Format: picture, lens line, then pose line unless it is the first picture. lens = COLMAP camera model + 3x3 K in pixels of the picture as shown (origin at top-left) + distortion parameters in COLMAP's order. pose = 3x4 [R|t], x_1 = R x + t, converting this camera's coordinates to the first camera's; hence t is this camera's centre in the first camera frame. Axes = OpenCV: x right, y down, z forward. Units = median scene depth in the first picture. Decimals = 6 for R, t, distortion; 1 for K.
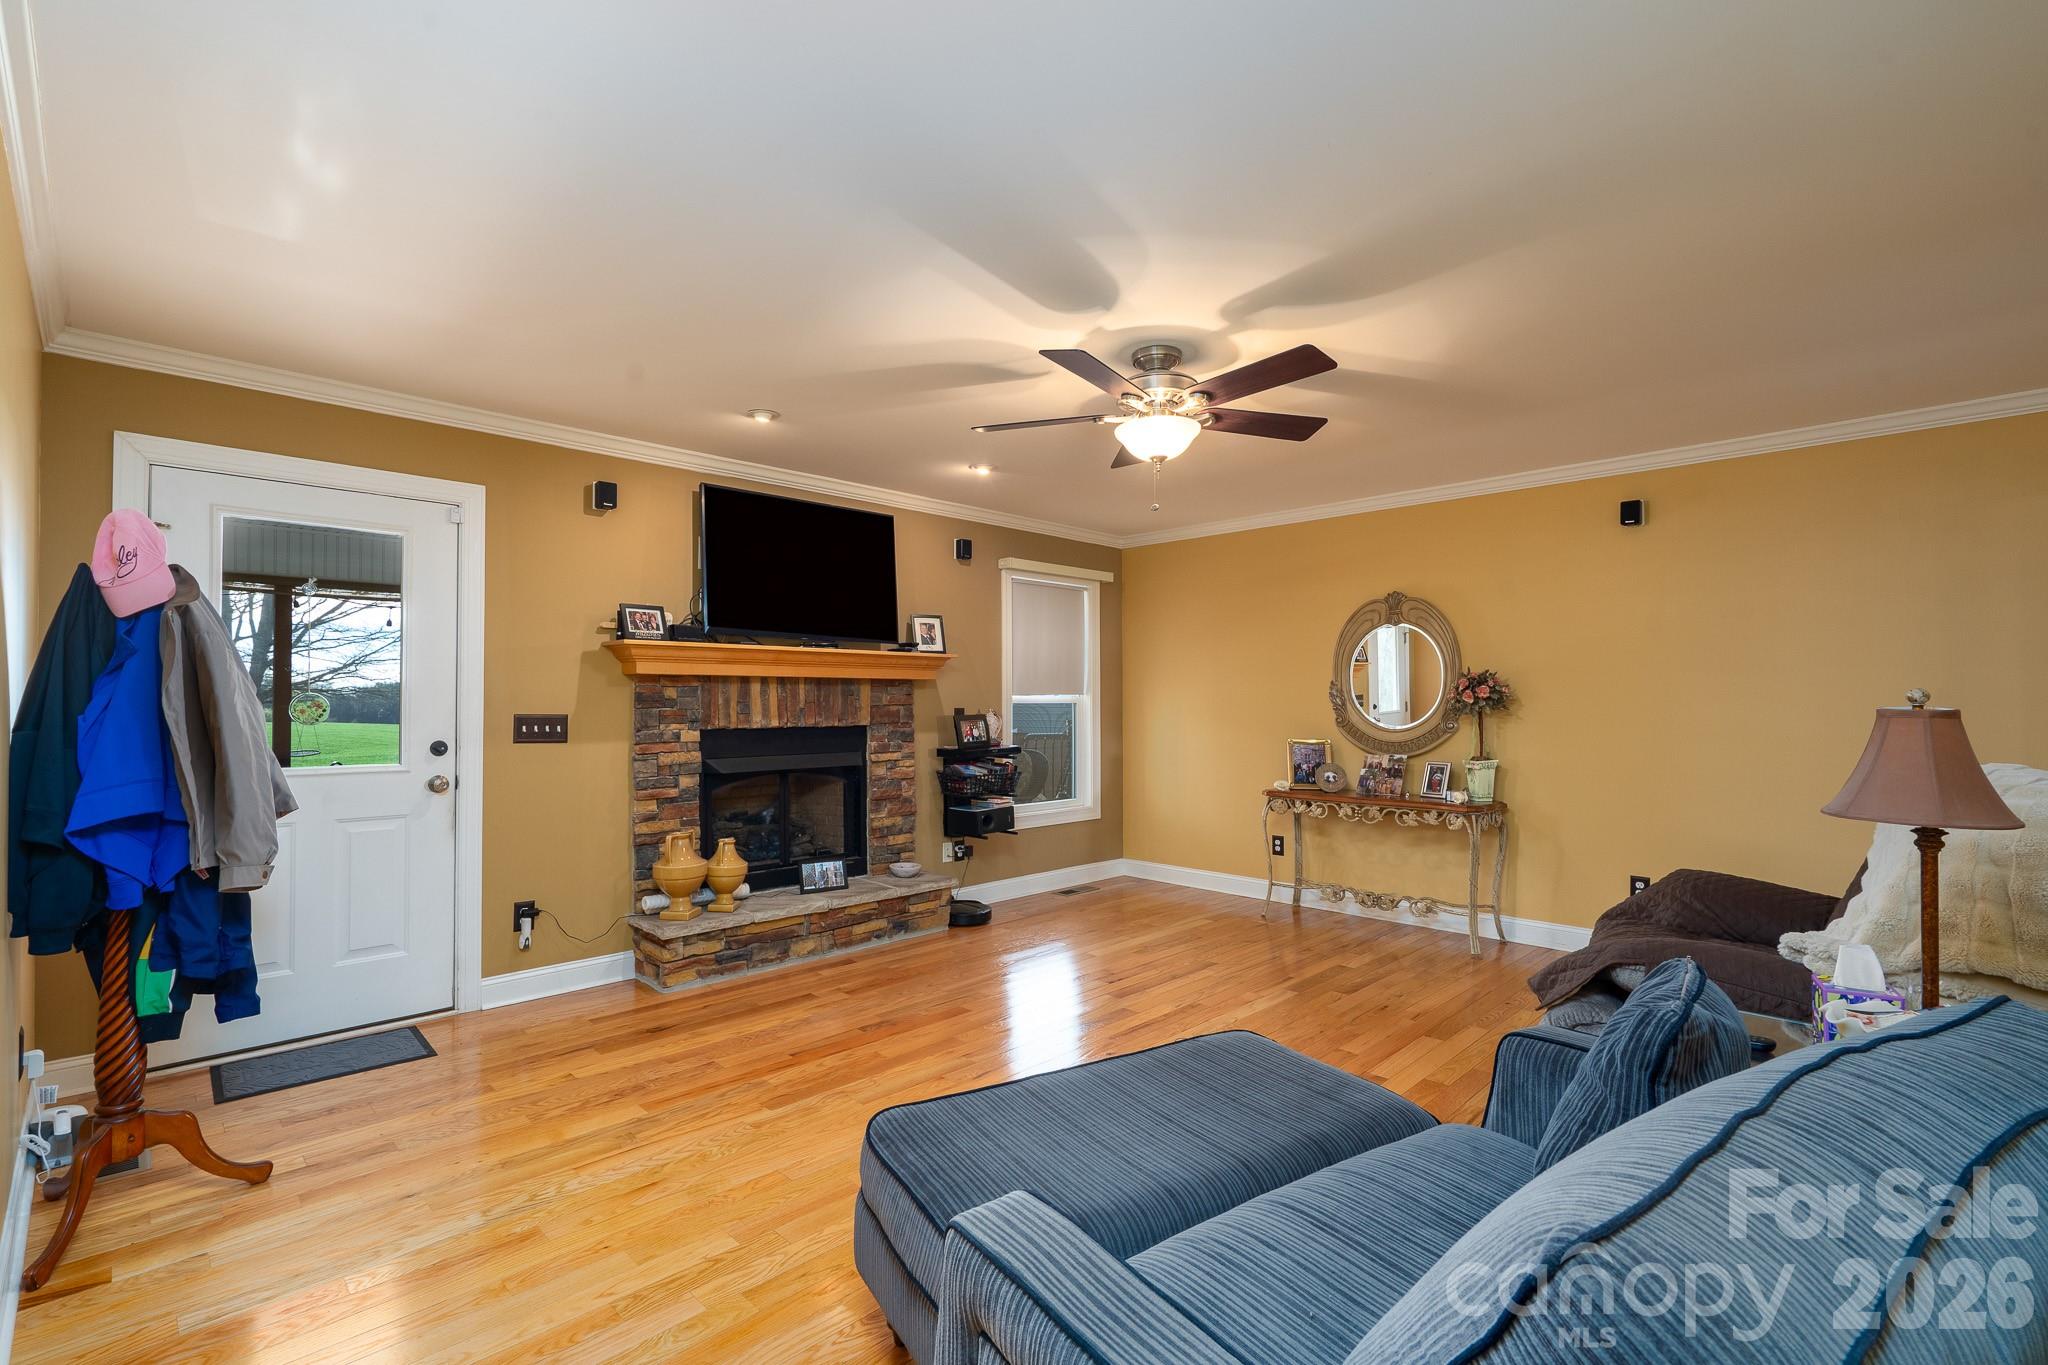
lens RADIAL K [[945.3, 0, 1018.3], [0, 945.3, 693.1], [0, 0, 1]] dist [-0.001337, -0.000104]
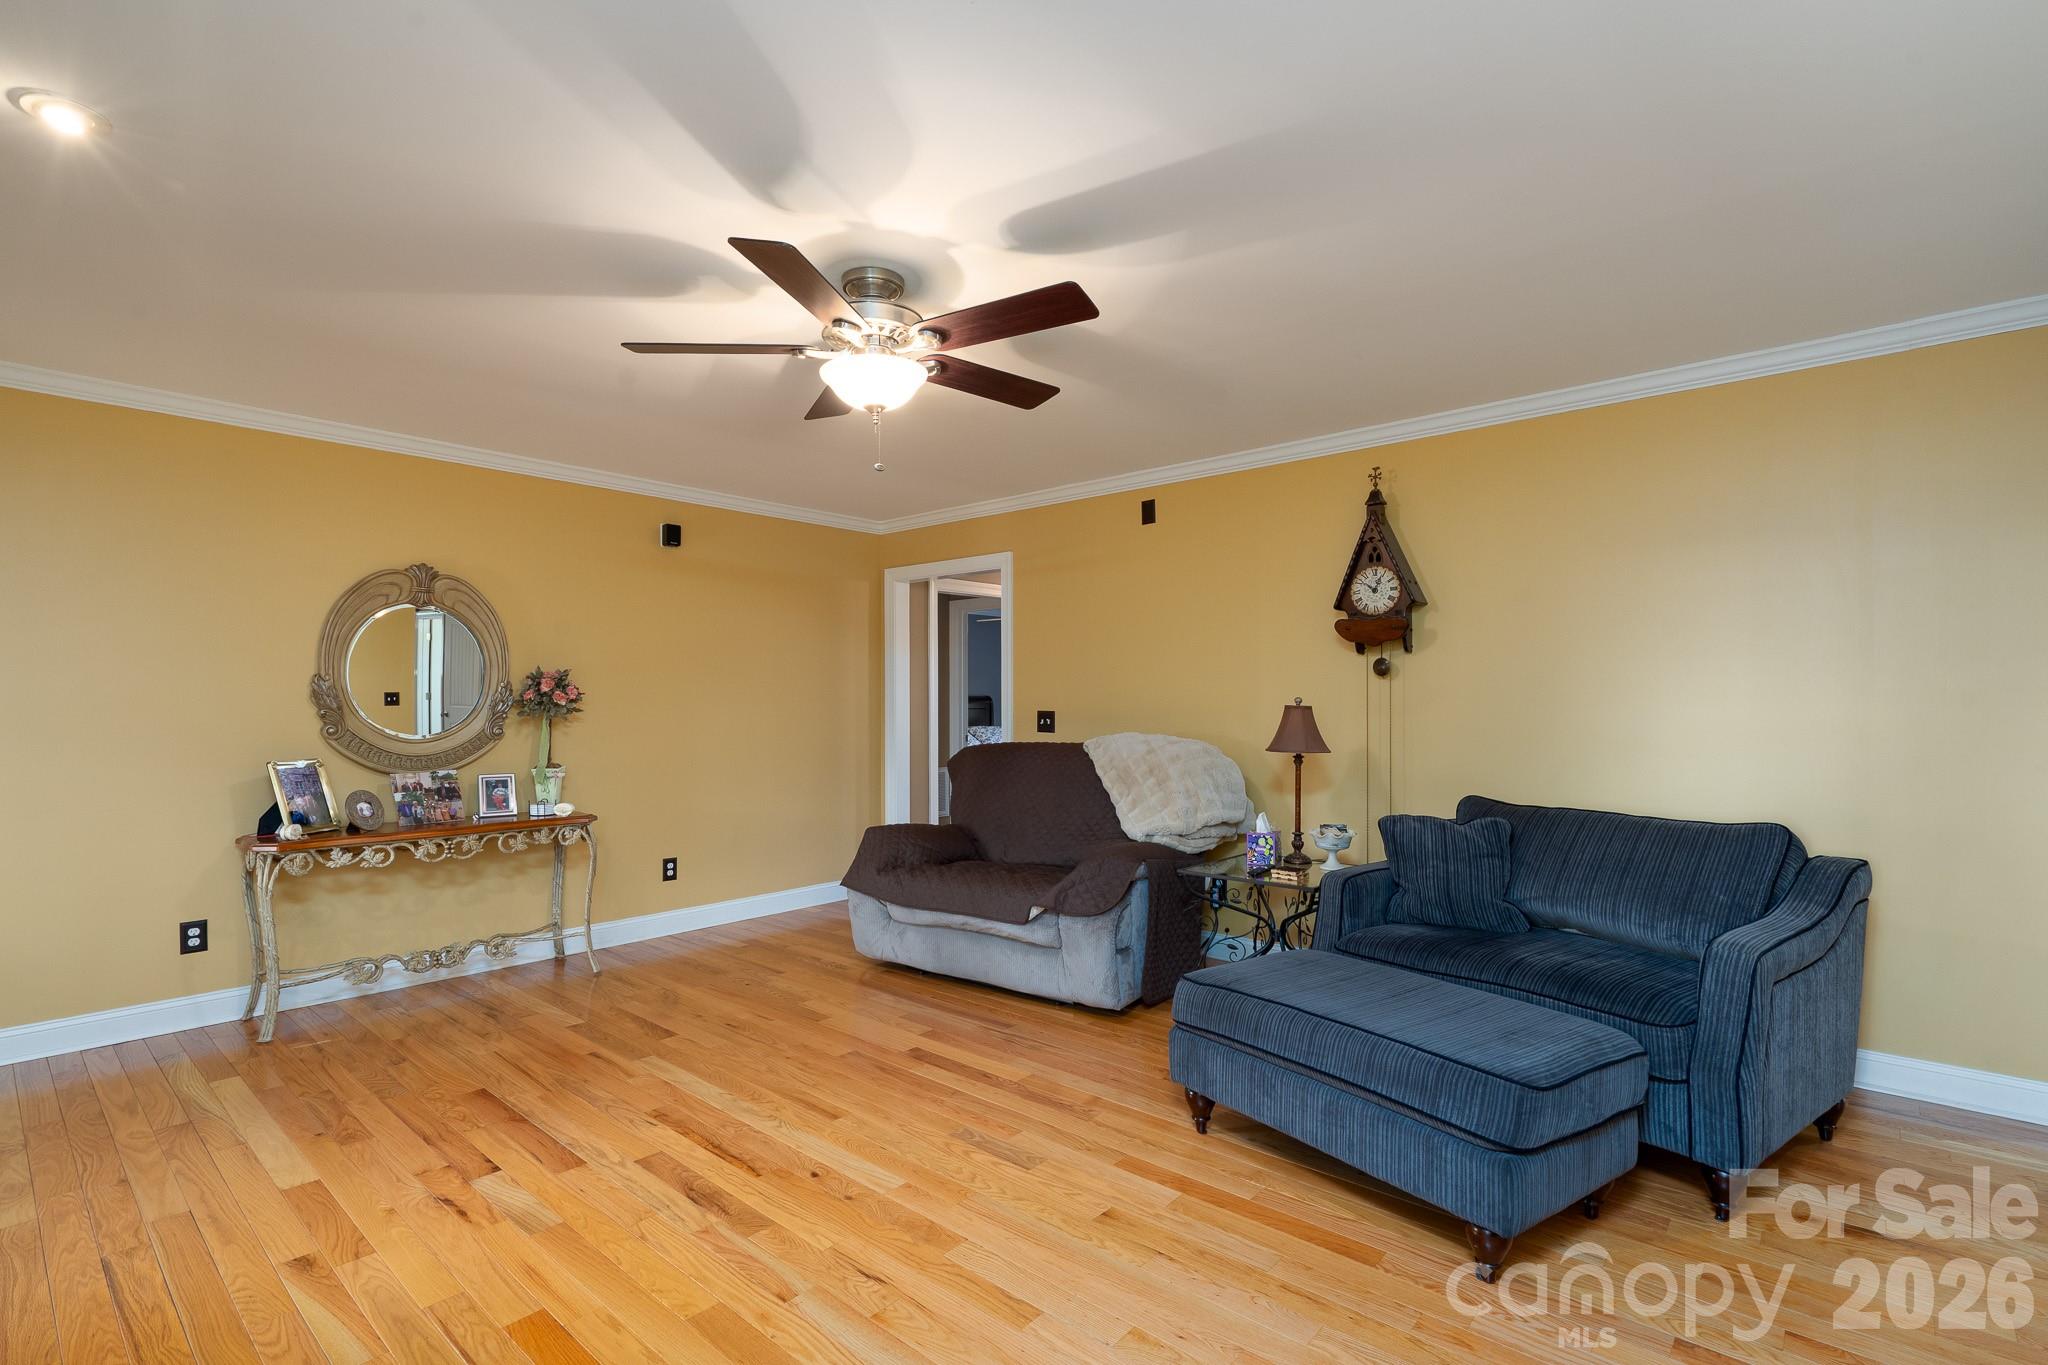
lens RADIAL K [[926.6, 0, 1019.3], [0, 926.6, 705.0], [0, 0, 1]] dist [0.002108, 0.000304]
pose [[-0.057714, -0.003273, 0.998328, -0.435684], [-0.006872, 0.999972, 0.002881, 0.004693], [-0.998310, -0.006694, -0.057735, 0.596221]]
